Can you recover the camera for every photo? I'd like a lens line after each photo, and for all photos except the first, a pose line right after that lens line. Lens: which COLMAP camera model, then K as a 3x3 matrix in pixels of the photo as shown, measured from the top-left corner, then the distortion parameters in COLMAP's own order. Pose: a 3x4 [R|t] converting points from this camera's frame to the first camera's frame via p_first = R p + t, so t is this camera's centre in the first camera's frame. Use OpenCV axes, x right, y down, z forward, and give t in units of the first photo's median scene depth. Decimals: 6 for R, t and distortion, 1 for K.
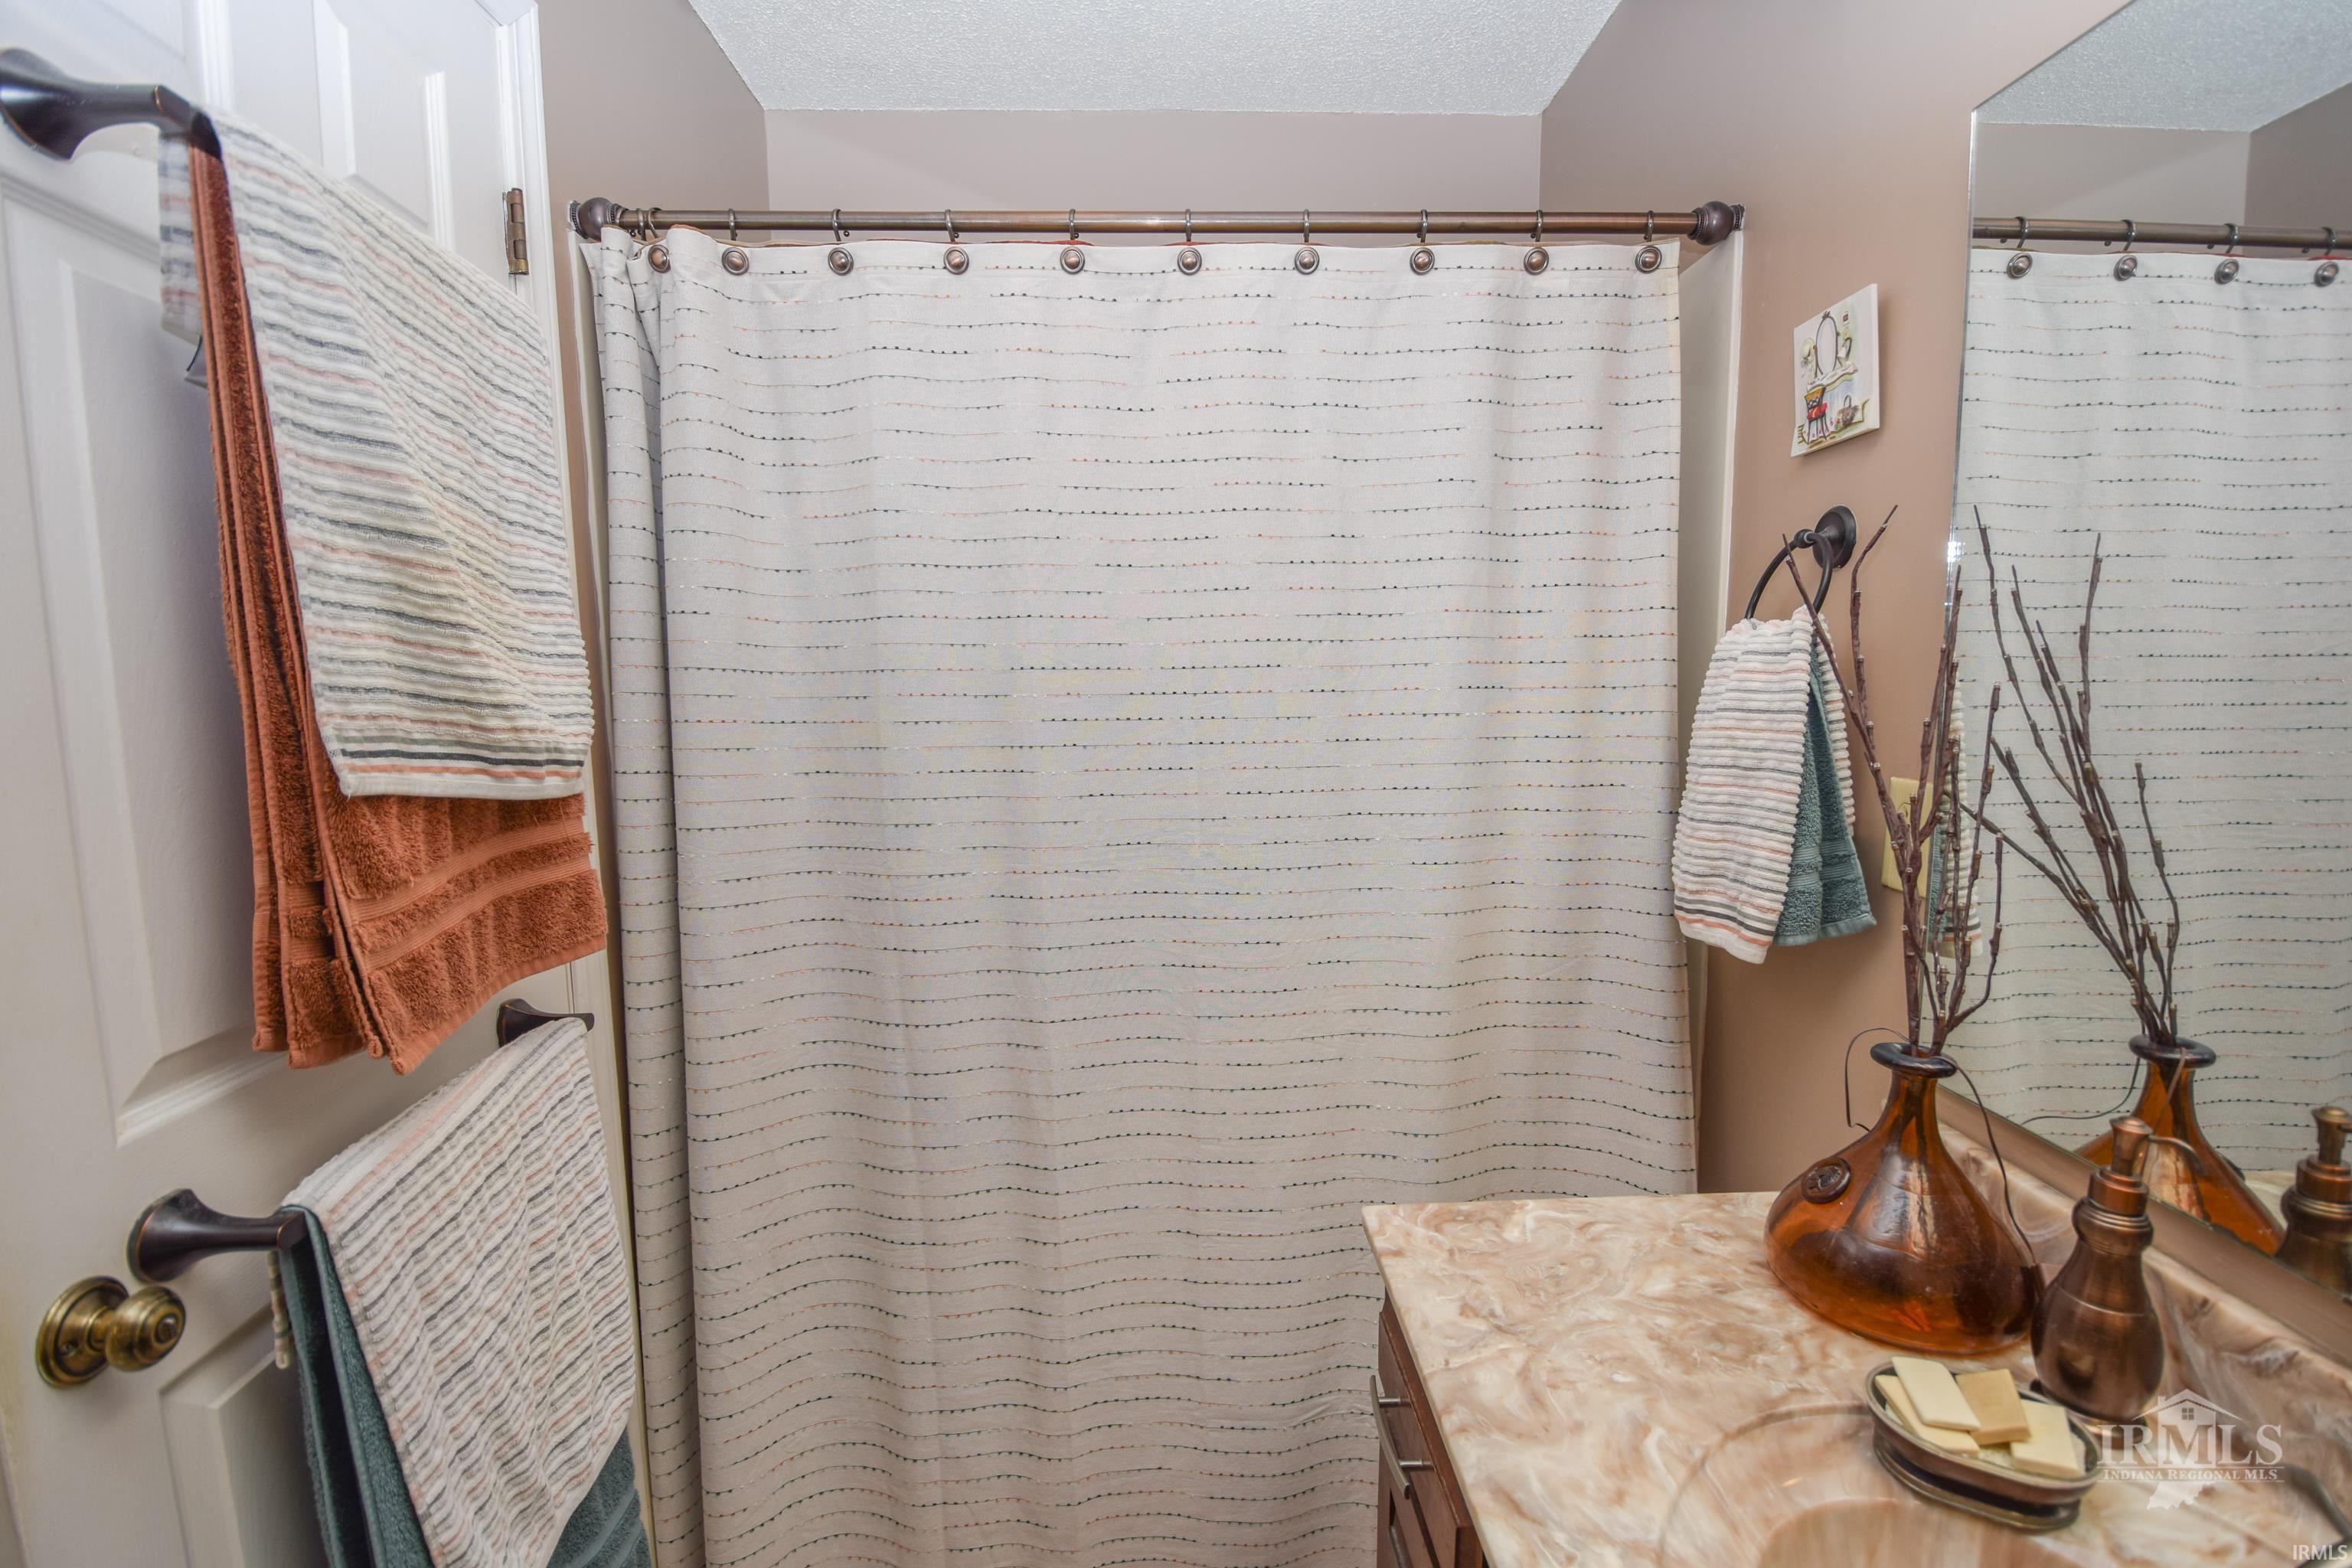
lens RADIAL K [[1036.1, 0, 1176.0], [0, 1036.1, 784.0], [0, 0, 1]] dist [0.001091, -0.000079]
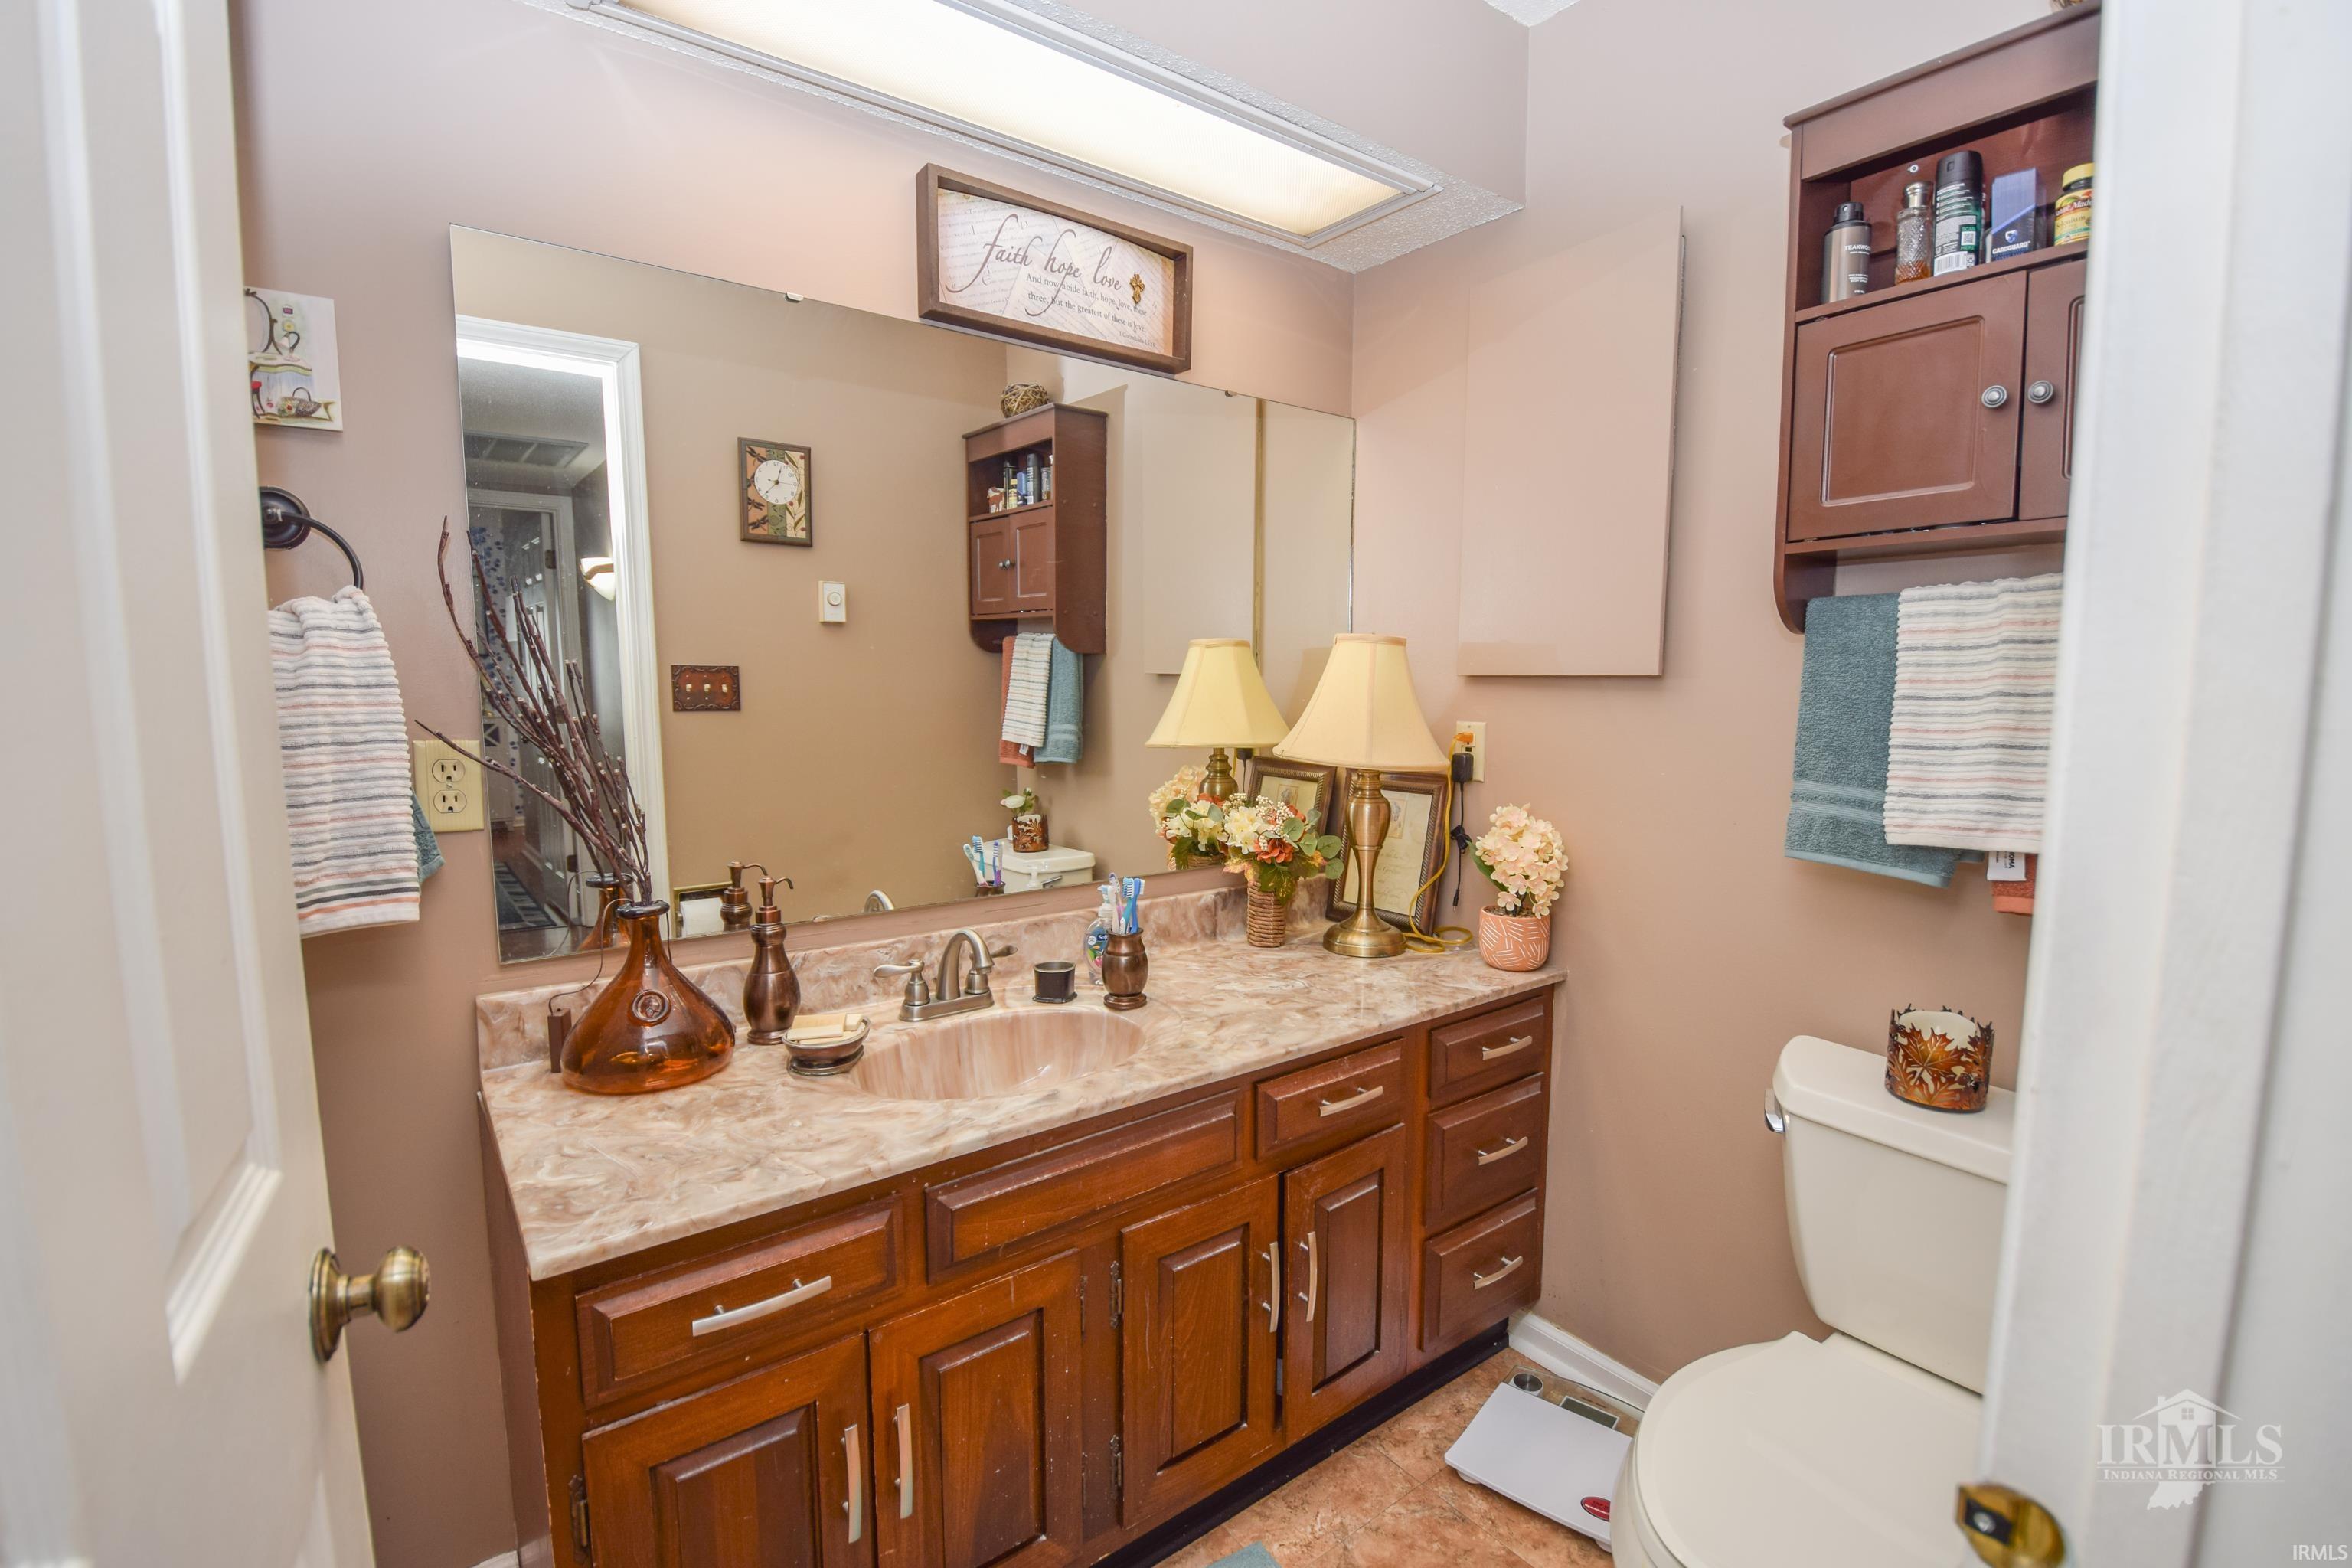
lens RADIAL K [[1036.1, 0, 1176.0], [0, 1036.1, 784.0], [0, 0, 1]] dist [0.001091, -0.000079]
pose [[-0.578211, -0.068029, 0.813046, -0.915303], [0.094574, 0.984212, 0.149609, -0.063707], [-0.810387, 0.163399, -0.562649, 1.146298]]
